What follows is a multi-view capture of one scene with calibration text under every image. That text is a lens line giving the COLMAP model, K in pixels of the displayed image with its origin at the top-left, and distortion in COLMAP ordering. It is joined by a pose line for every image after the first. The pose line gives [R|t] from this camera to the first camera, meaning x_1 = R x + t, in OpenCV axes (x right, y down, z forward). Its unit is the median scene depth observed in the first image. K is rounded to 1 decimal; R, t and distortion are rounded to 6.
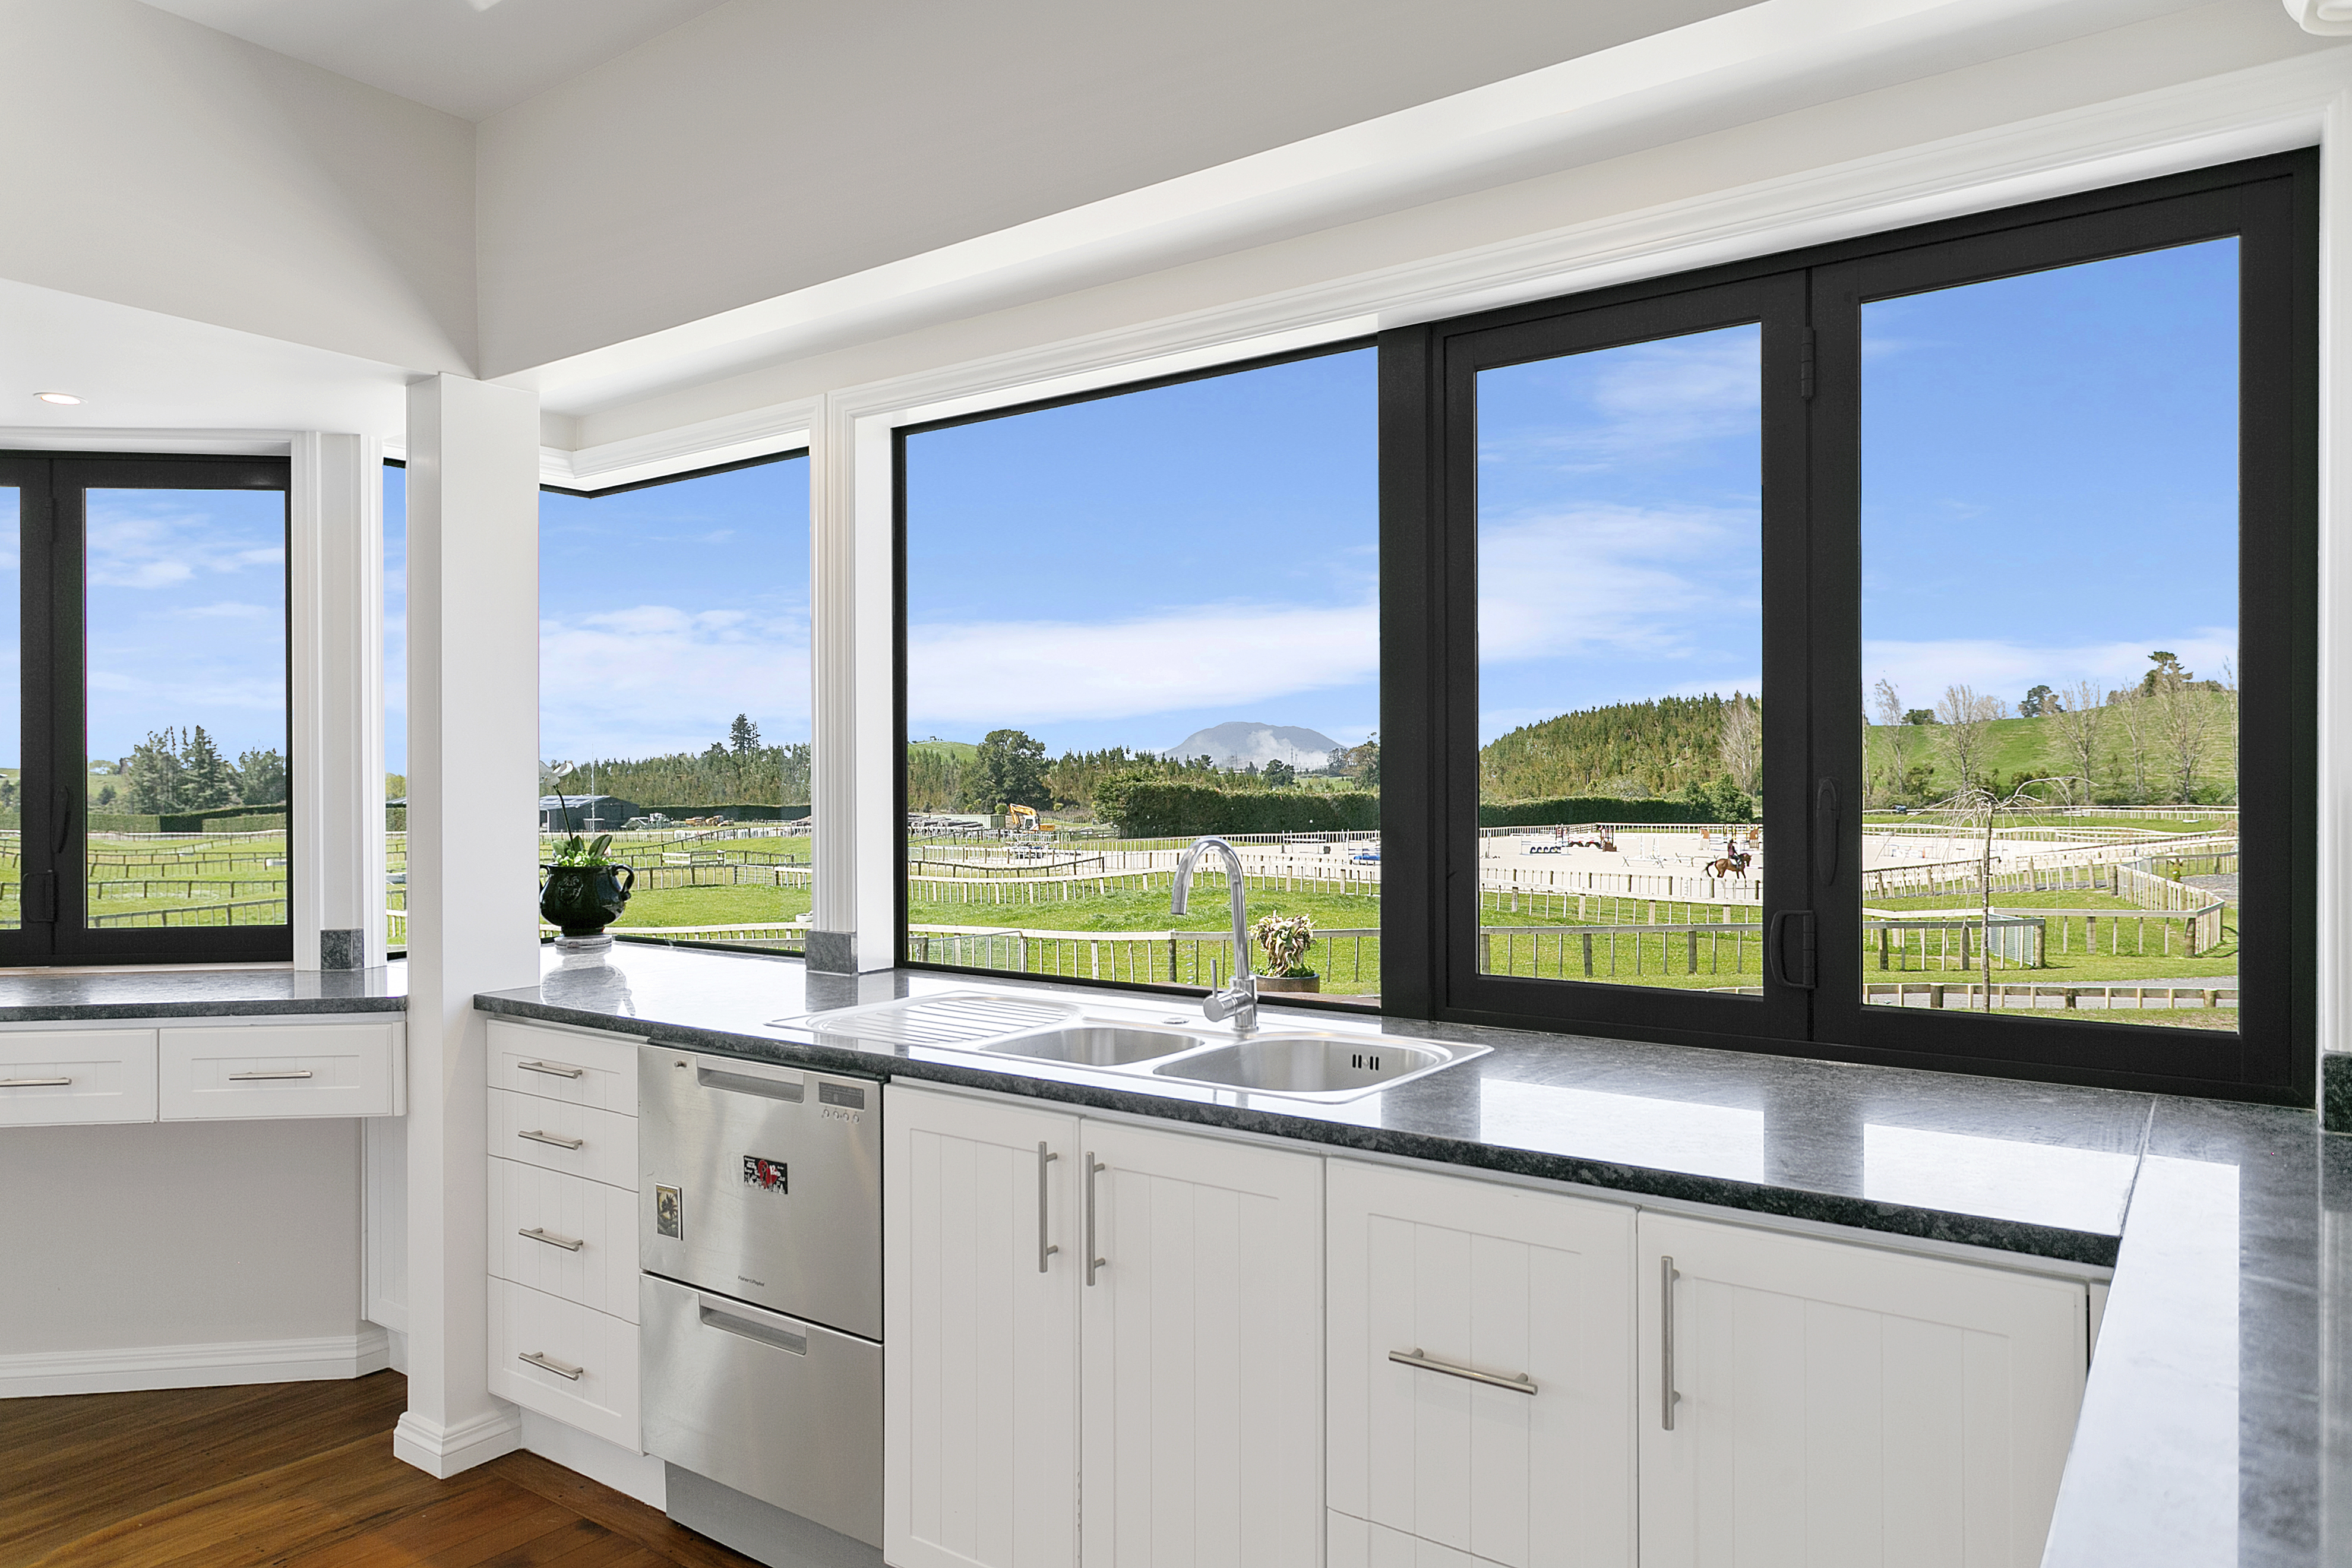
lens RADIAL K [[1502.5, 0, 1168.9], [0, 1502.5, 788.1], [0, 0, 1]] dist [-0.016953, 0.006890]
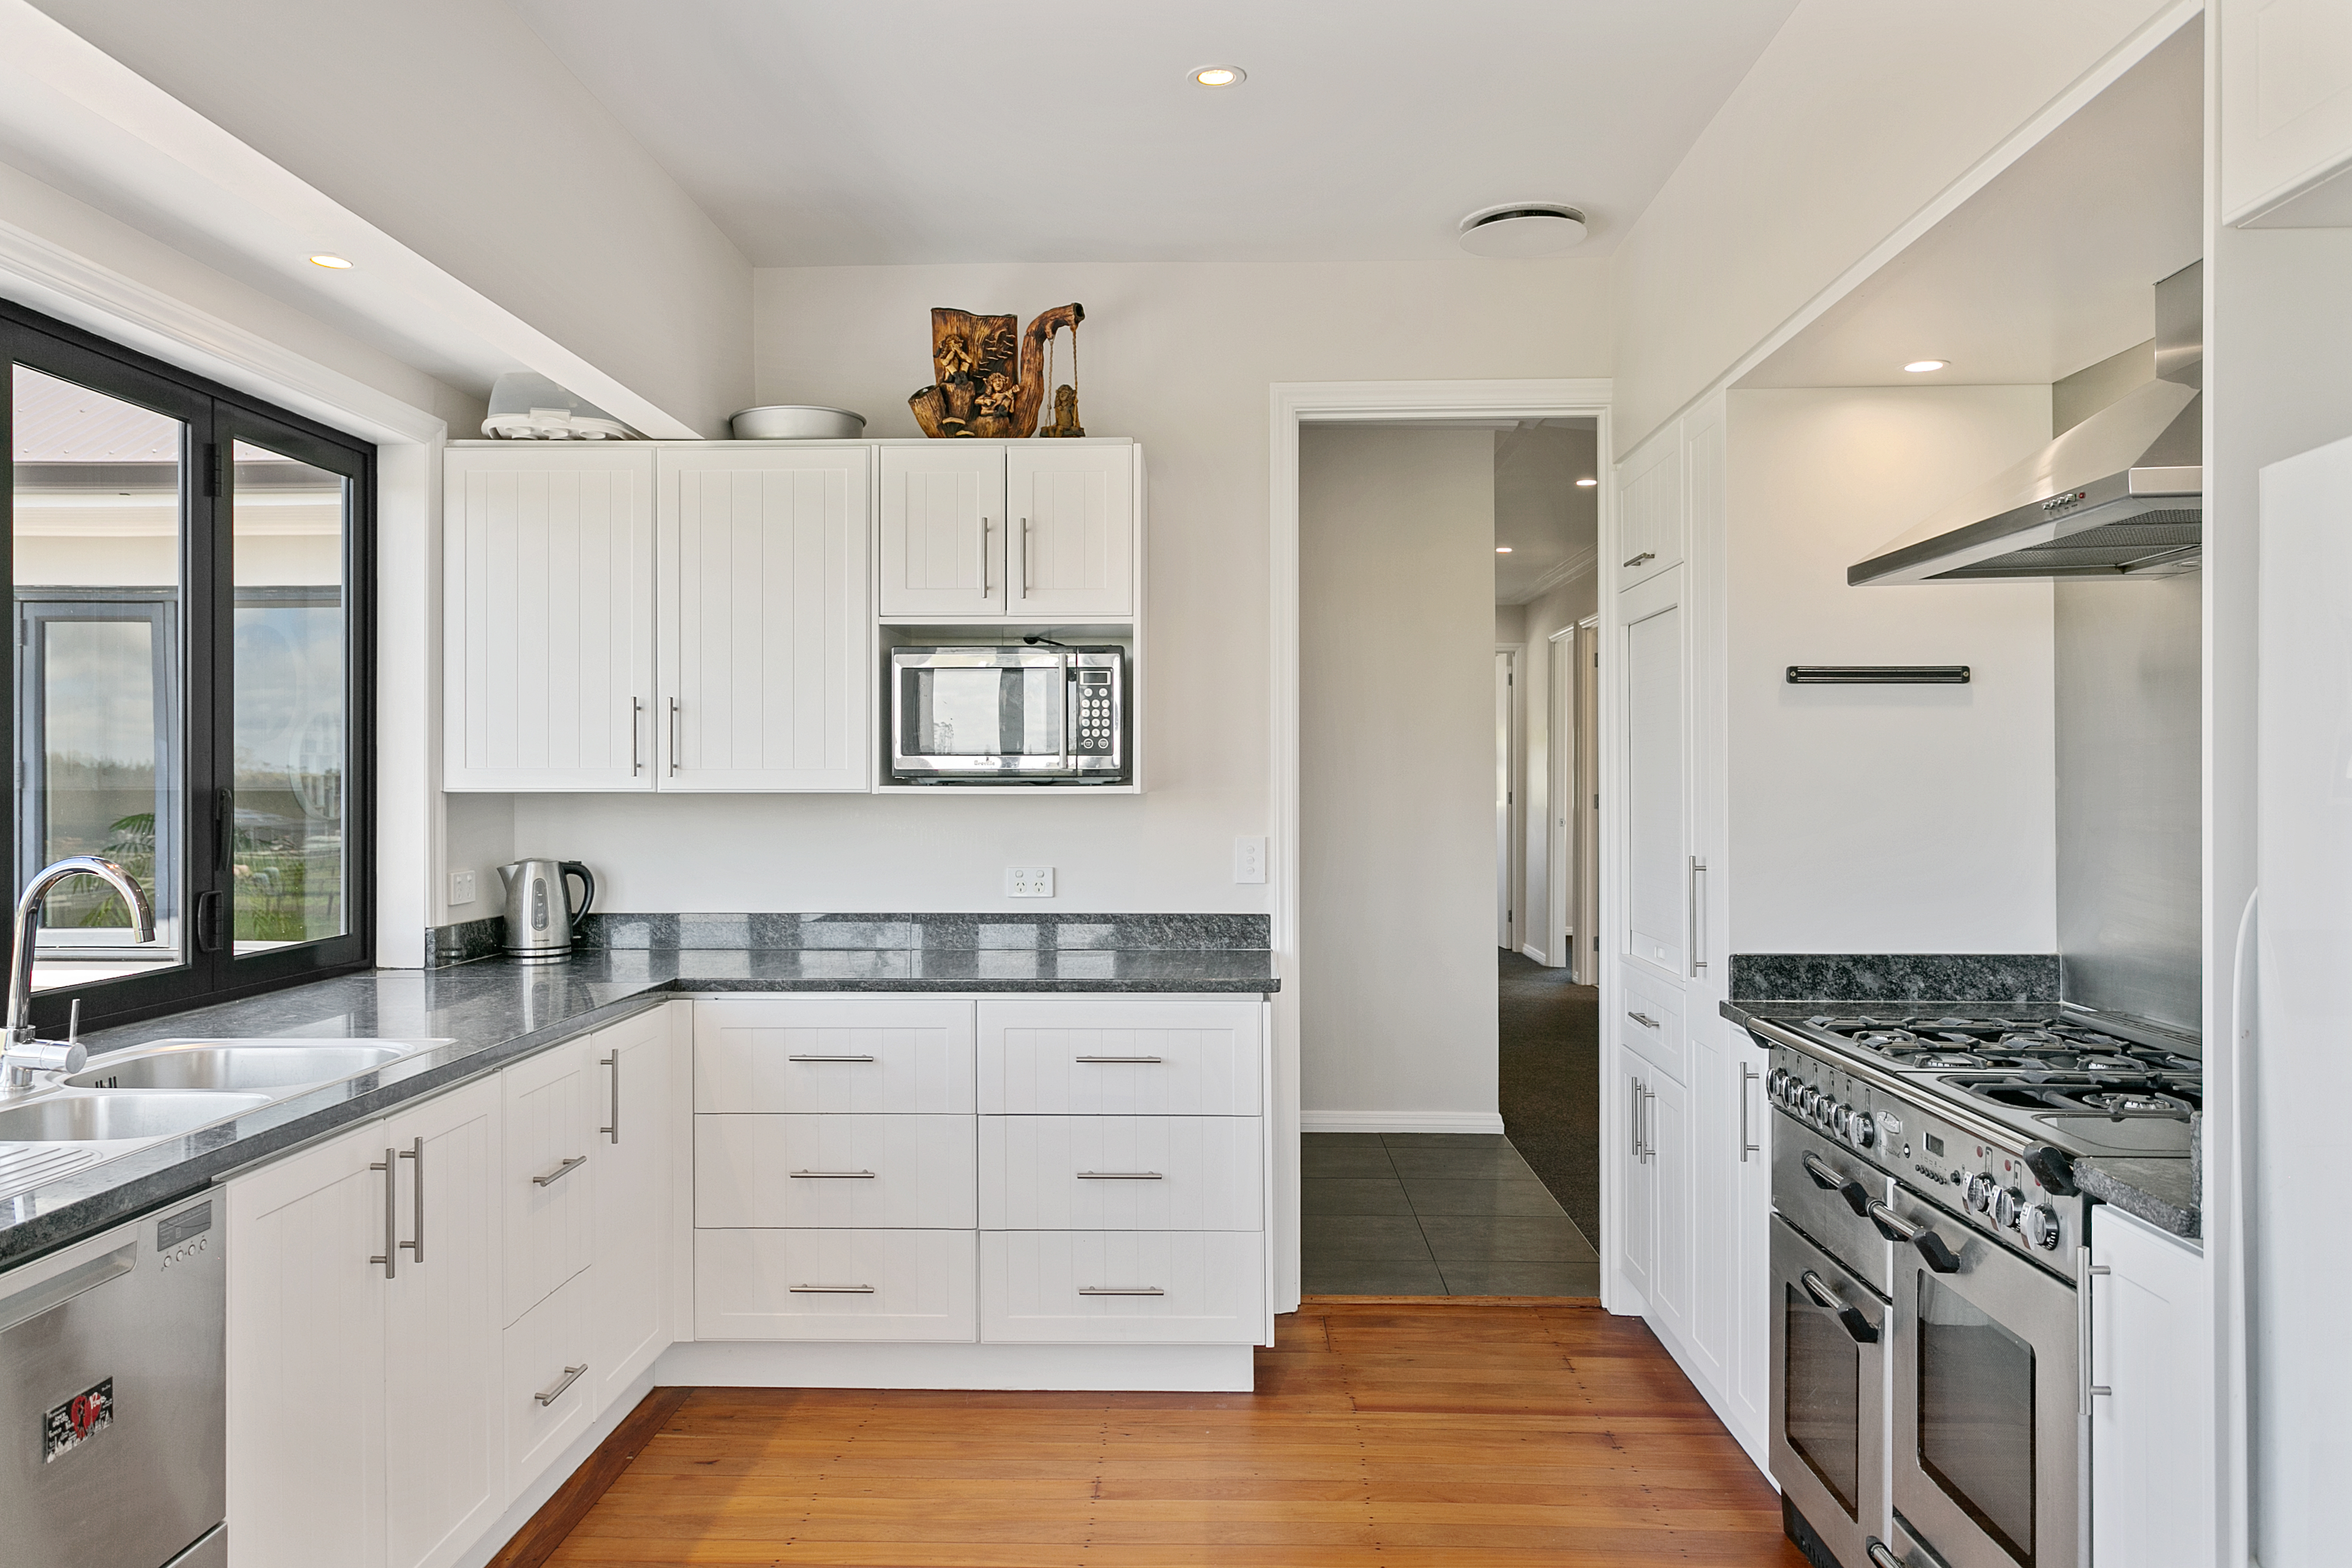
lens RADIAL K [[1690.2, 0, 1177.6], [0, 1690.2, 785.9], [0, 0, 1]] dist [-0.041598, 0.016140]
pose [[-0.549879, 0.001776, 0.835243, -1.112368], [0.000010, 0.999998, -0.002120, -0.004771], [-0.835244, -0.001157, -0.549878, 1.009113]]
